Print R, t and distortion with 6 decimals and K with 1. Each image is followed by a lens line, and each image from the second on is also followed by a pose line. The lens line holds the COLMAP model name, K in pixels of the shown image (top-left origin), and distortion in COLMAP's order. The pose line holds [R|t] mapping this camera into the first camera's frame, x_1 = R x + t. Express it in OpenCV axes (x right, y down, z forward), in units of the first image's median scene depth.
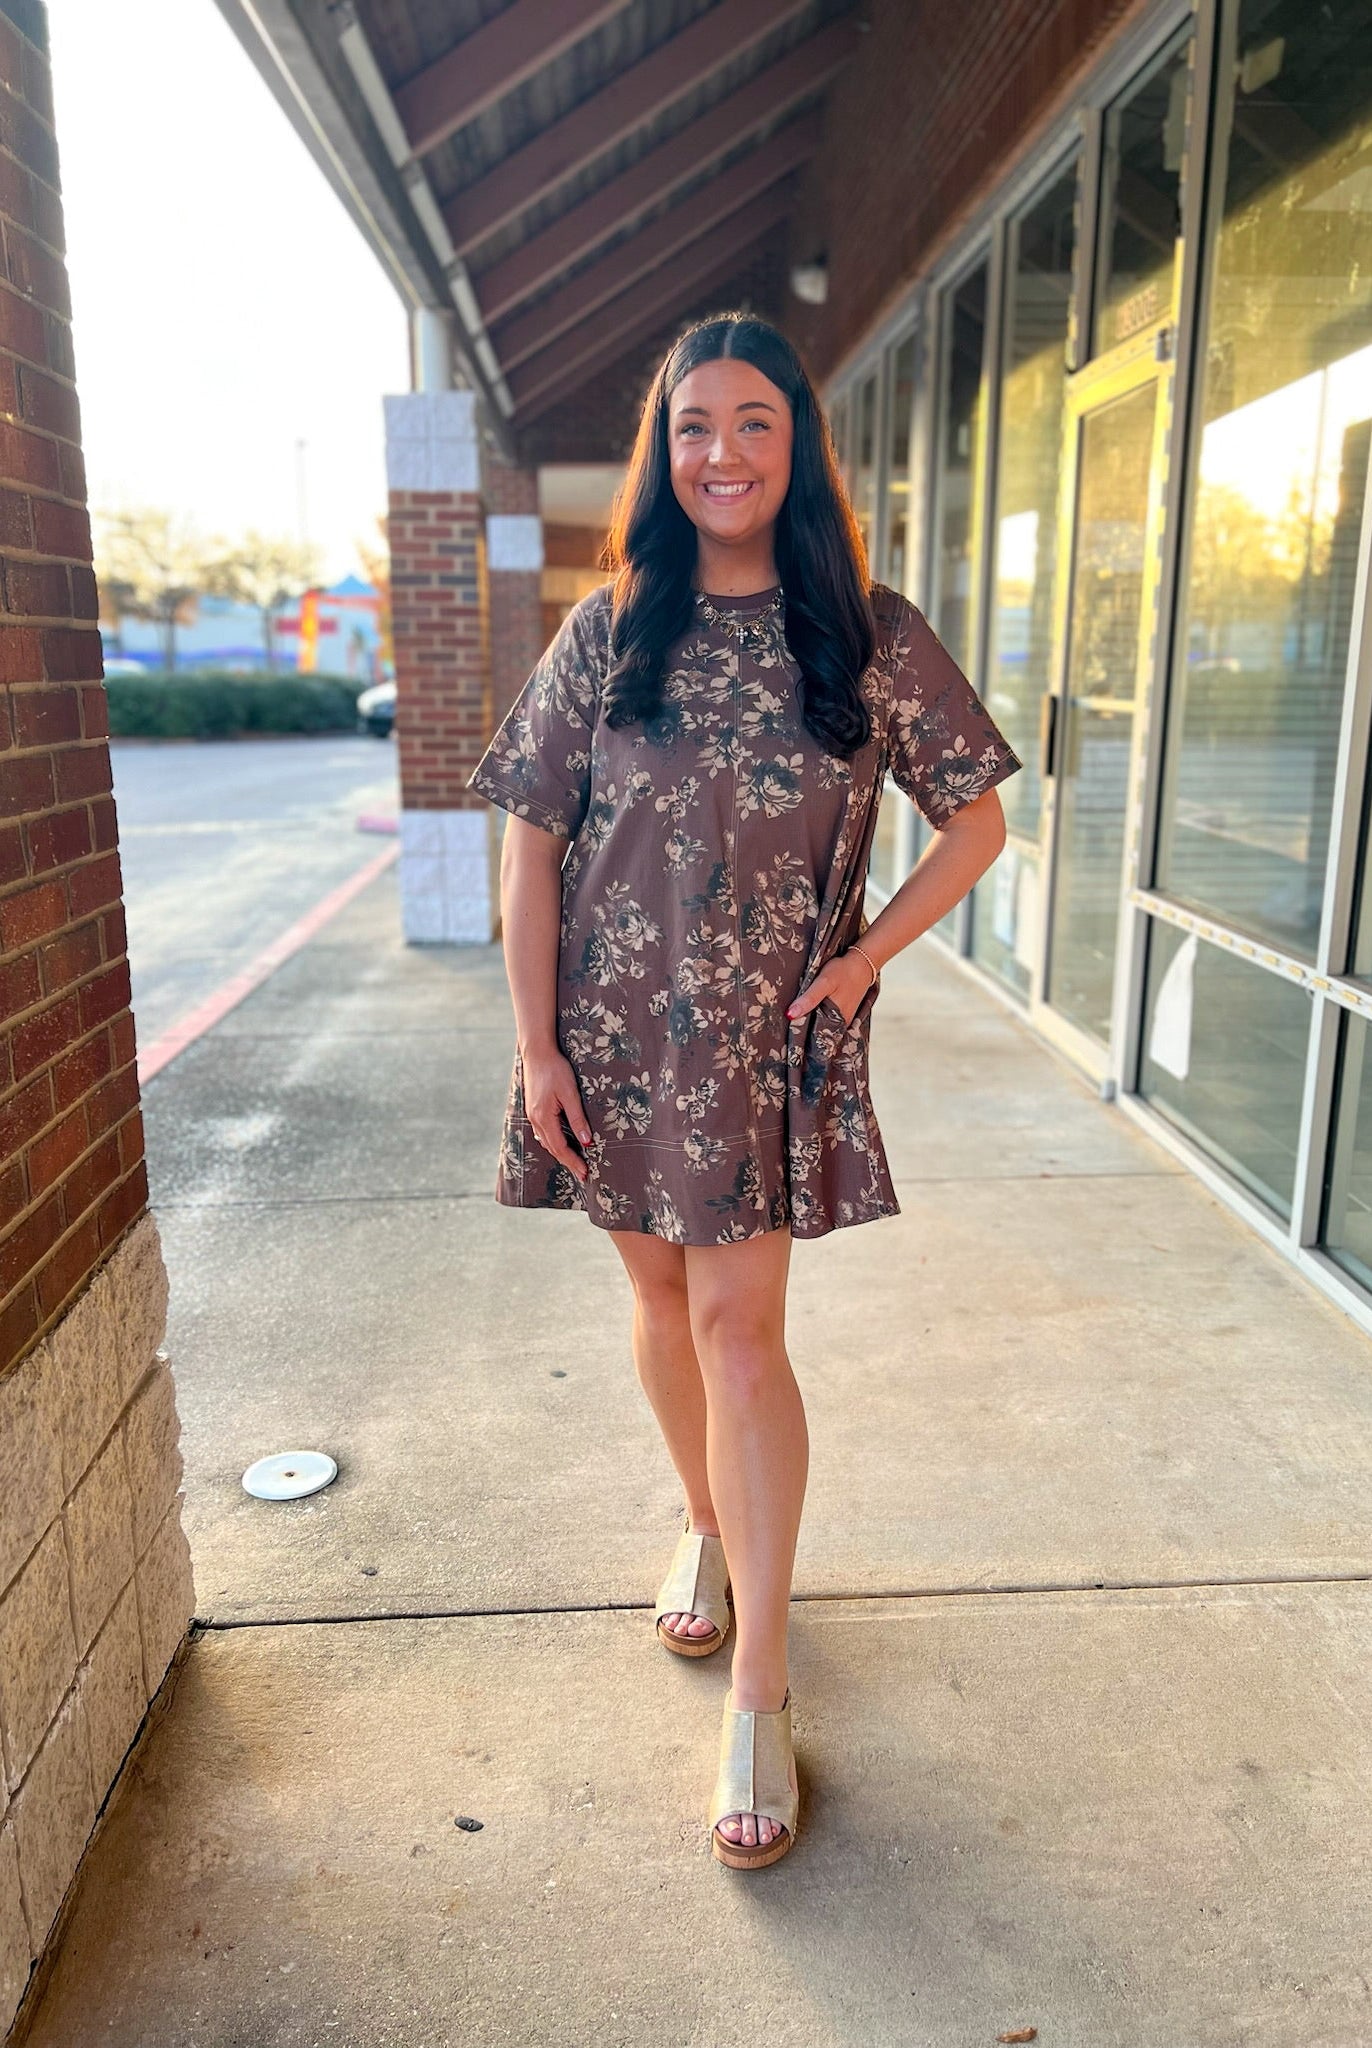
lens RADIAL K [[1534.4, 0, 686.0], [0, 1534.4, 1024.0], [0, 0, 1]] dist [0.010434, -0.004549]
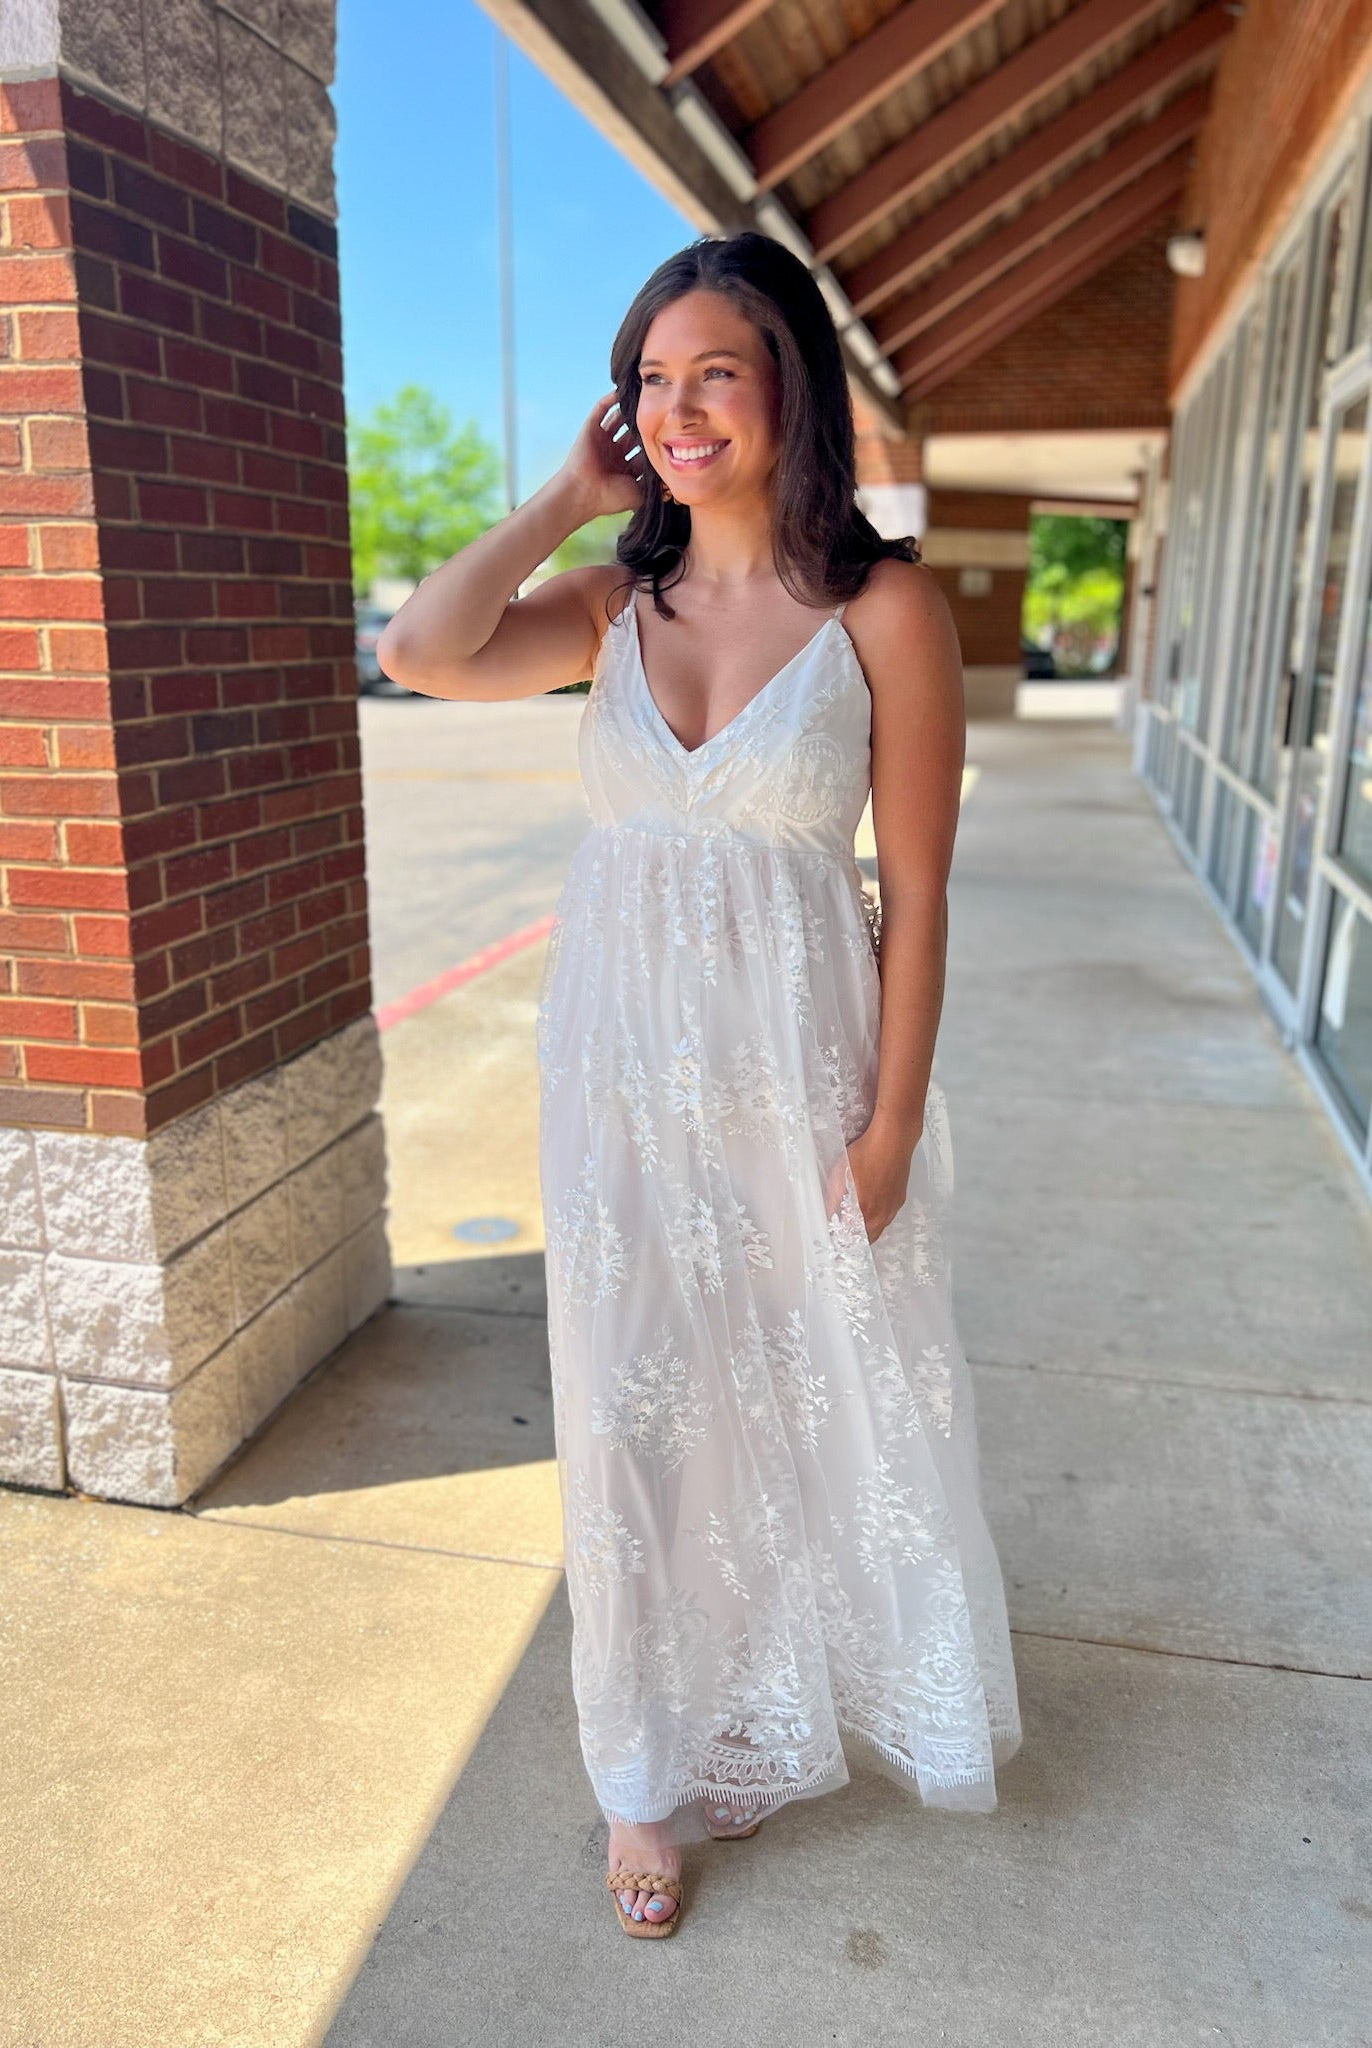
lens RADIAL K [[1534.4, 0, 686.0], [0, 1534.4, 1024.0], [0, 0, 1]] dist [0.010434, -0.004549]
pose [[0.962125, 0.080525, -0.260444, 0.252355], [-0.073898, 0.996646, 0.035153, 0.043079], [0.262401, -0.014575, 0.964849, -0.274254]]
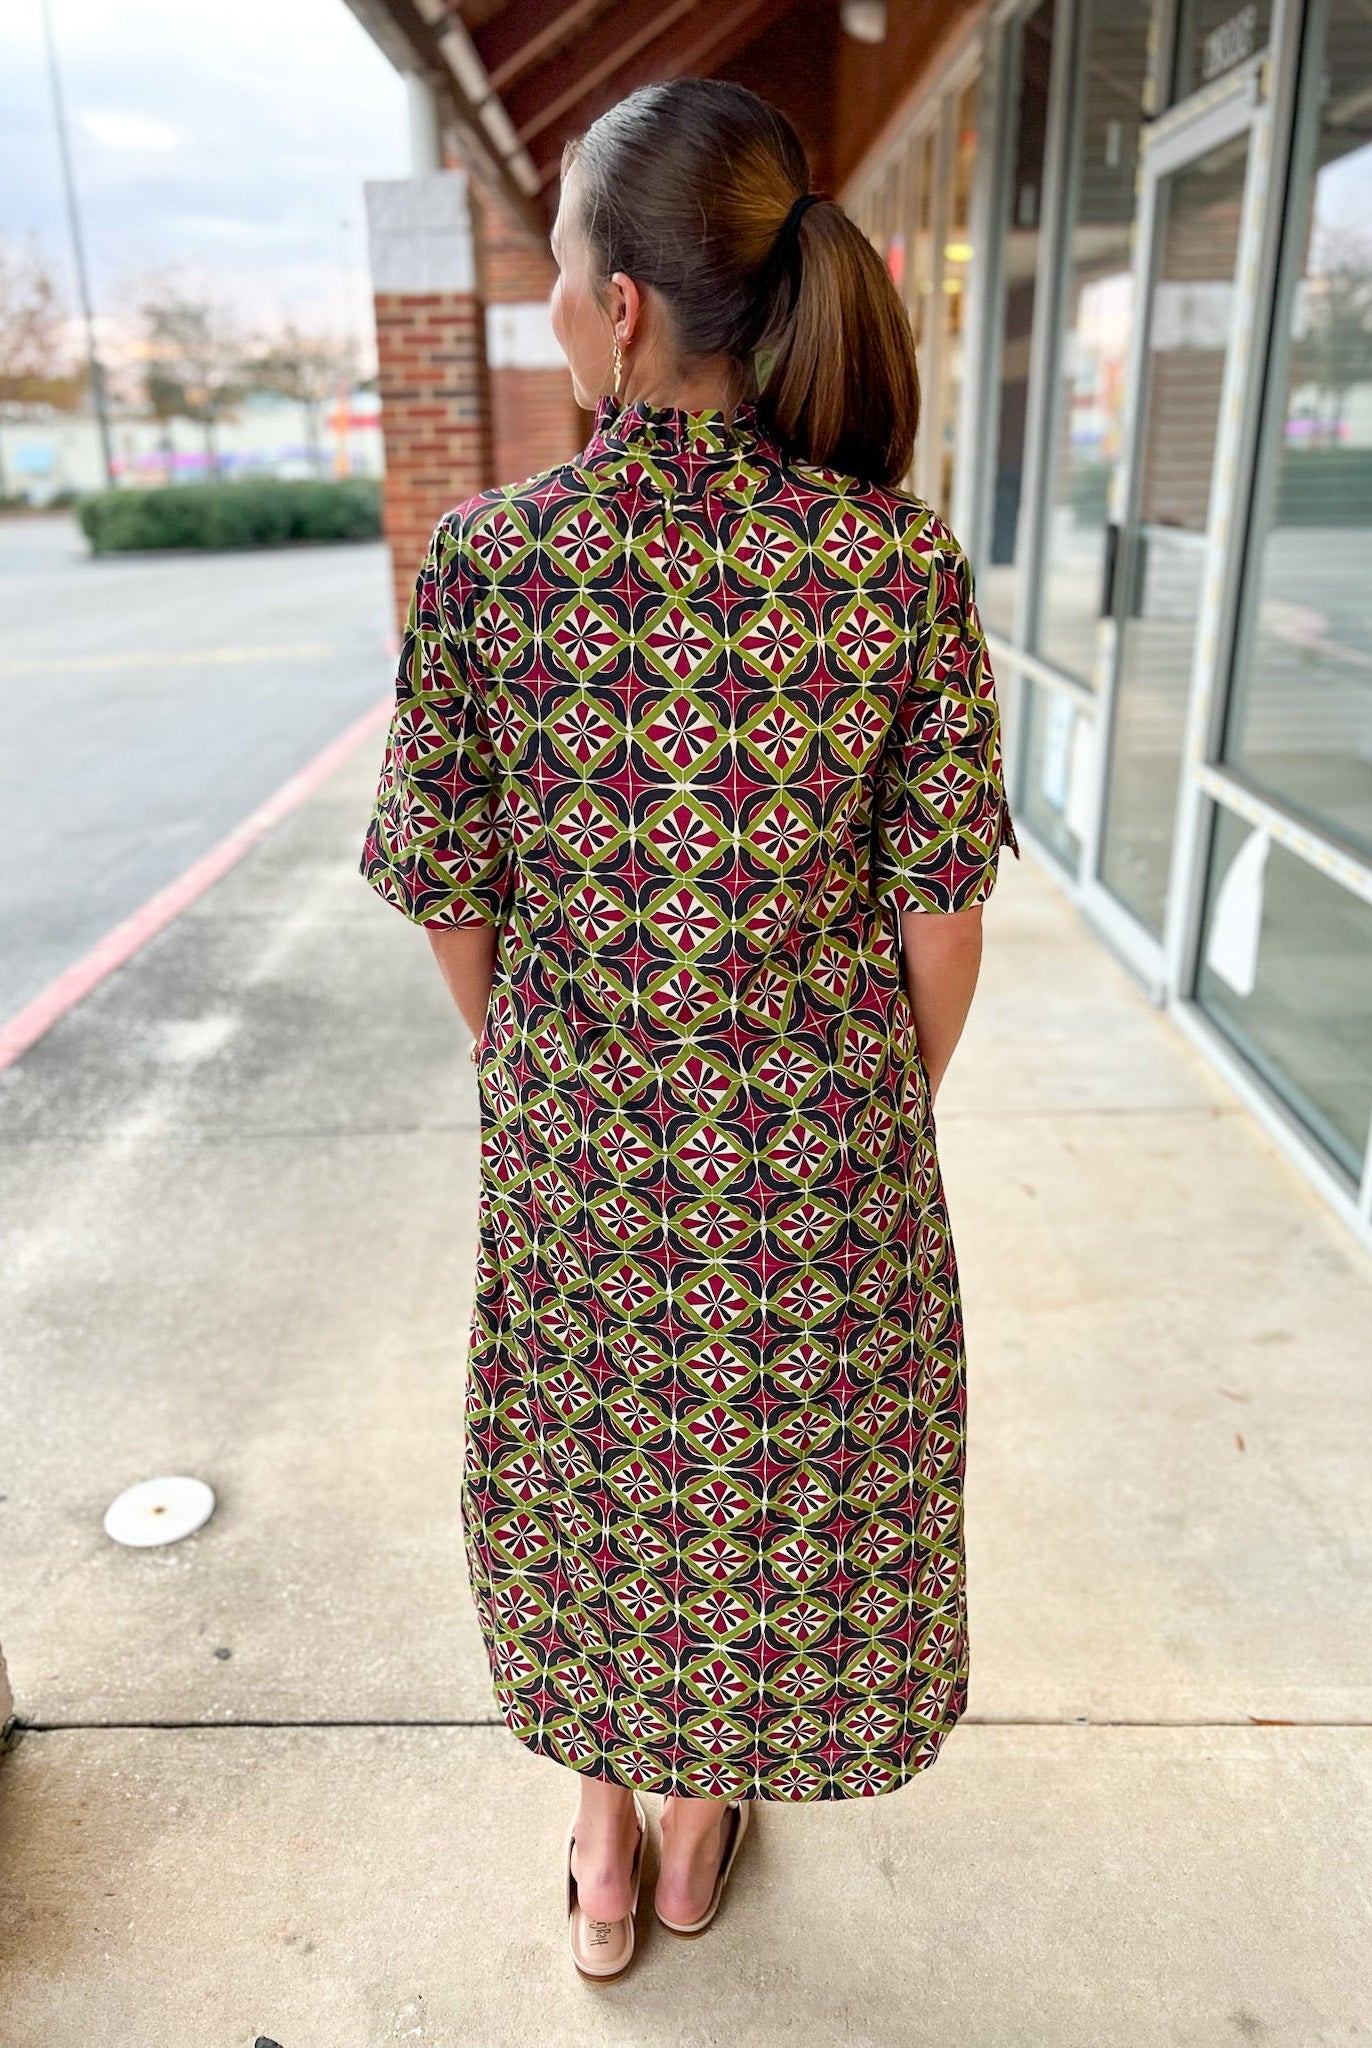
lens RADIAL K [[1546.0, 0, 610.4], [0, 1546.0, 1020.1], [0, 0, 1]] dist [0.007622, -0.006211]
pose [[0.995760, 0.005331, -0.091832, 0.077215], [0.005901, 0.992560, 0.121616, -0.089149], [0.091797, -0.121642, 0.988320, 0.171464]]
